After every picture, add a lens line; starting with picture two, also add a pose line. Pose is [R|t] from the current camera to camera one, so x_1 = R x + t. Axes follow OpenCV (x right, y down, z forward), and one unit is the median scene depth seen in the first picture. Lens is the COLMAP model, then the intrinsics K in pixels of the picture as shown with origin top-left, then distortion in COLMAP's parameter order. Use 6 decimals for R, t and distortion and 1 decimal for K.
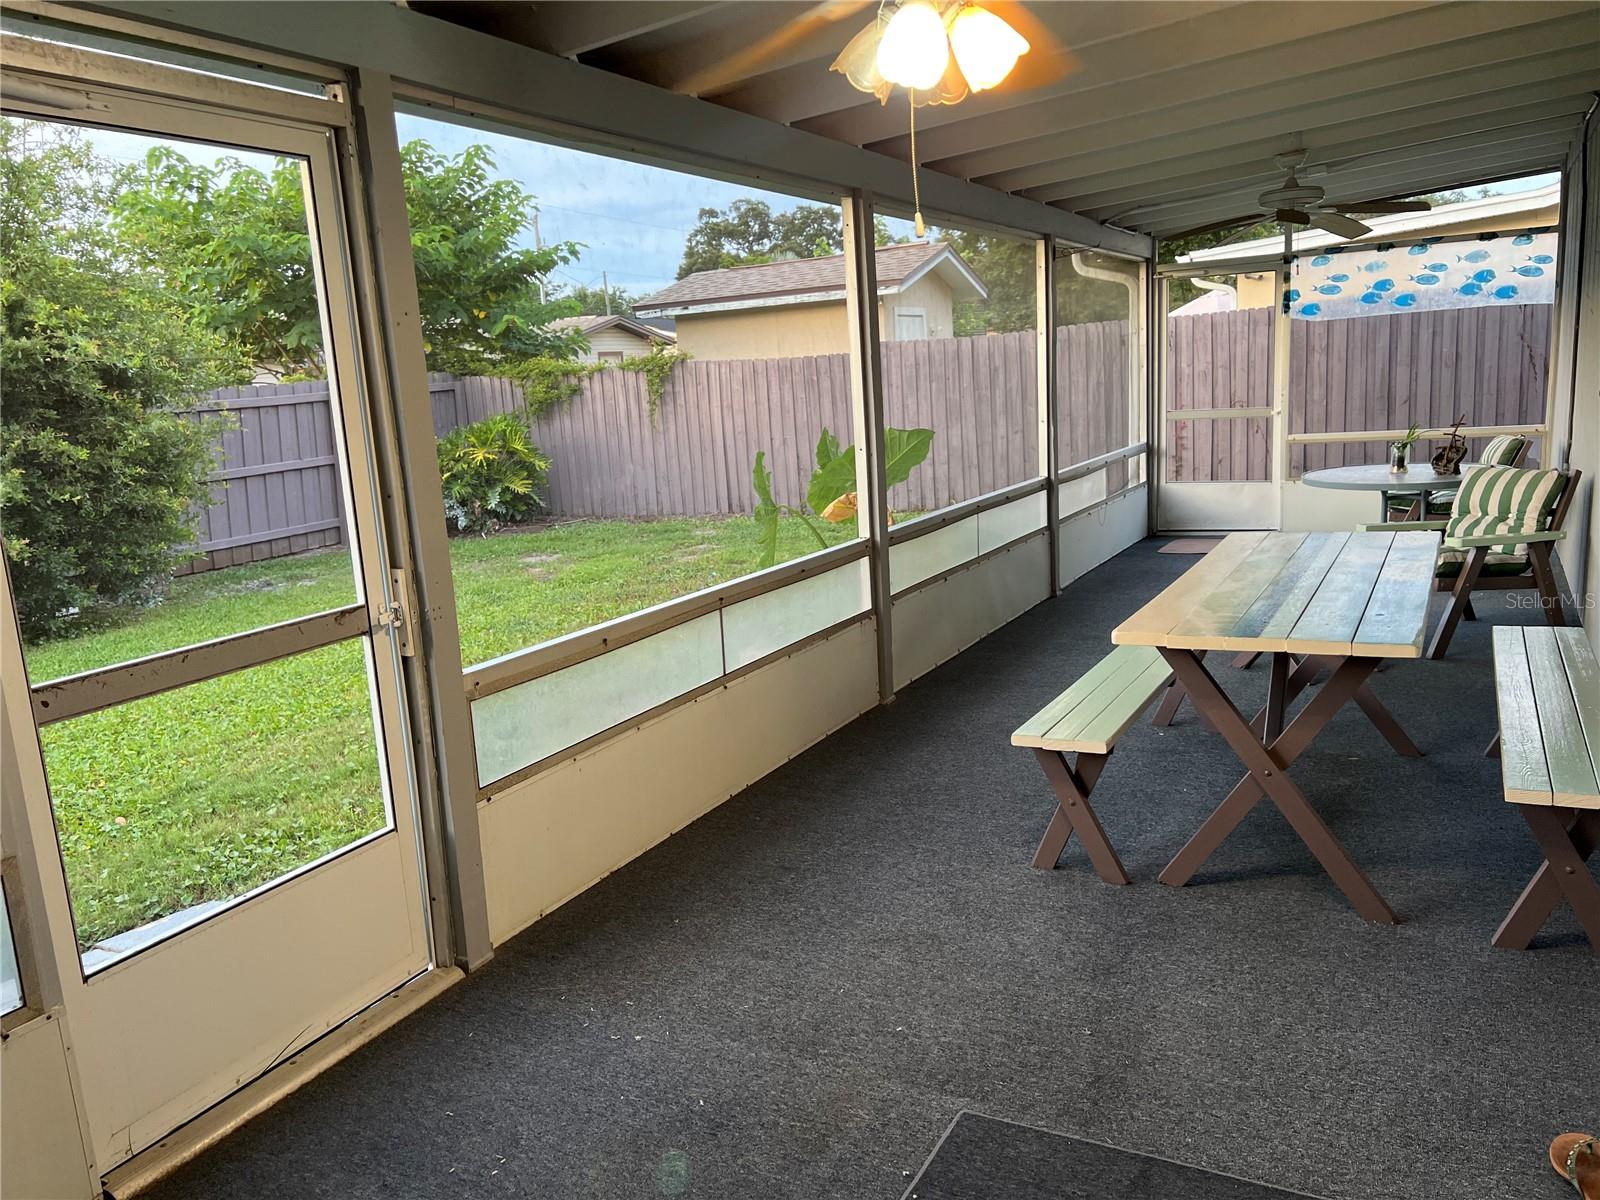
lens RADIAL K [[1223.4, 0, 802.0], [0, 1223.4, 593.9], [0, 0, 1]] dist [0.083148, -0.075797]
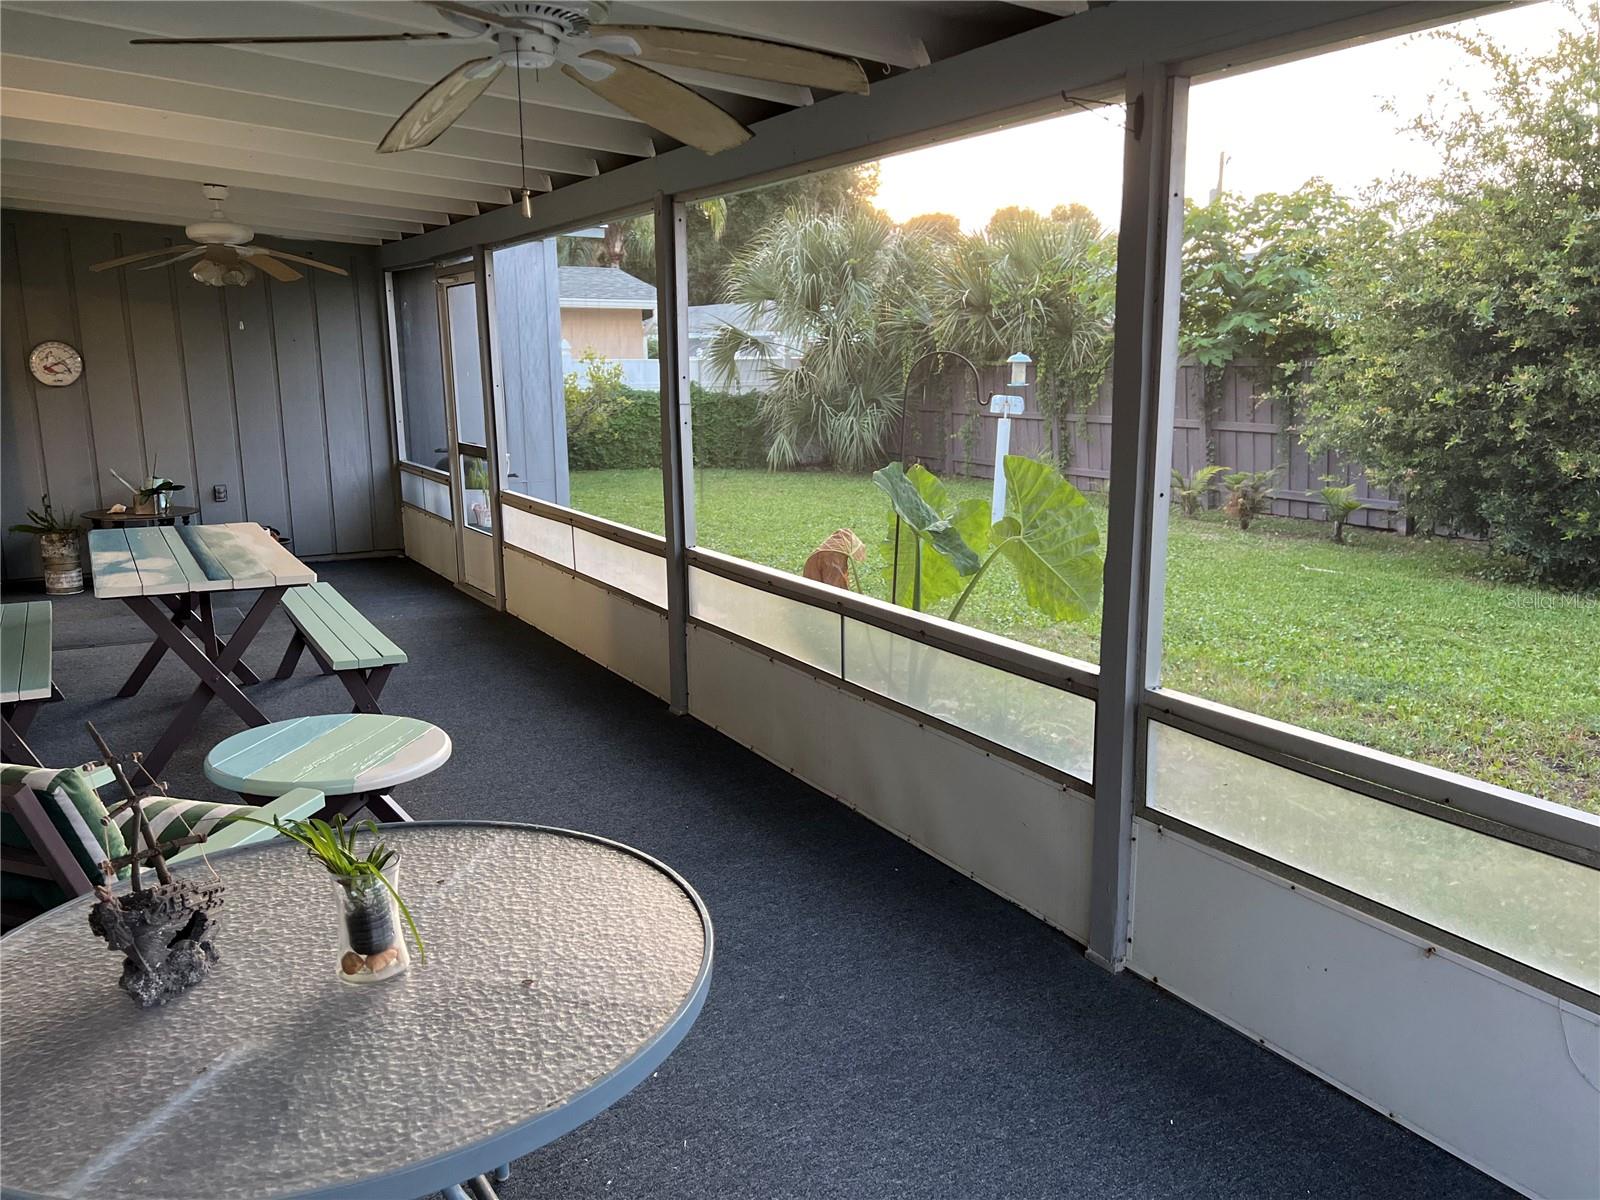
lens RADIAL K [[1223.4, 0, 807.3], [0, 1223.4, 611.4], [0, 0, 1]] dist [0.083148, -0.075797]
pose [[-0.519617, 0.222905, -0.824810, 0.578104], [-0.129826, 0.933559, 0.334084, -0.239333], [0.844478, 0.280678, -0.456155, 1.047187]]
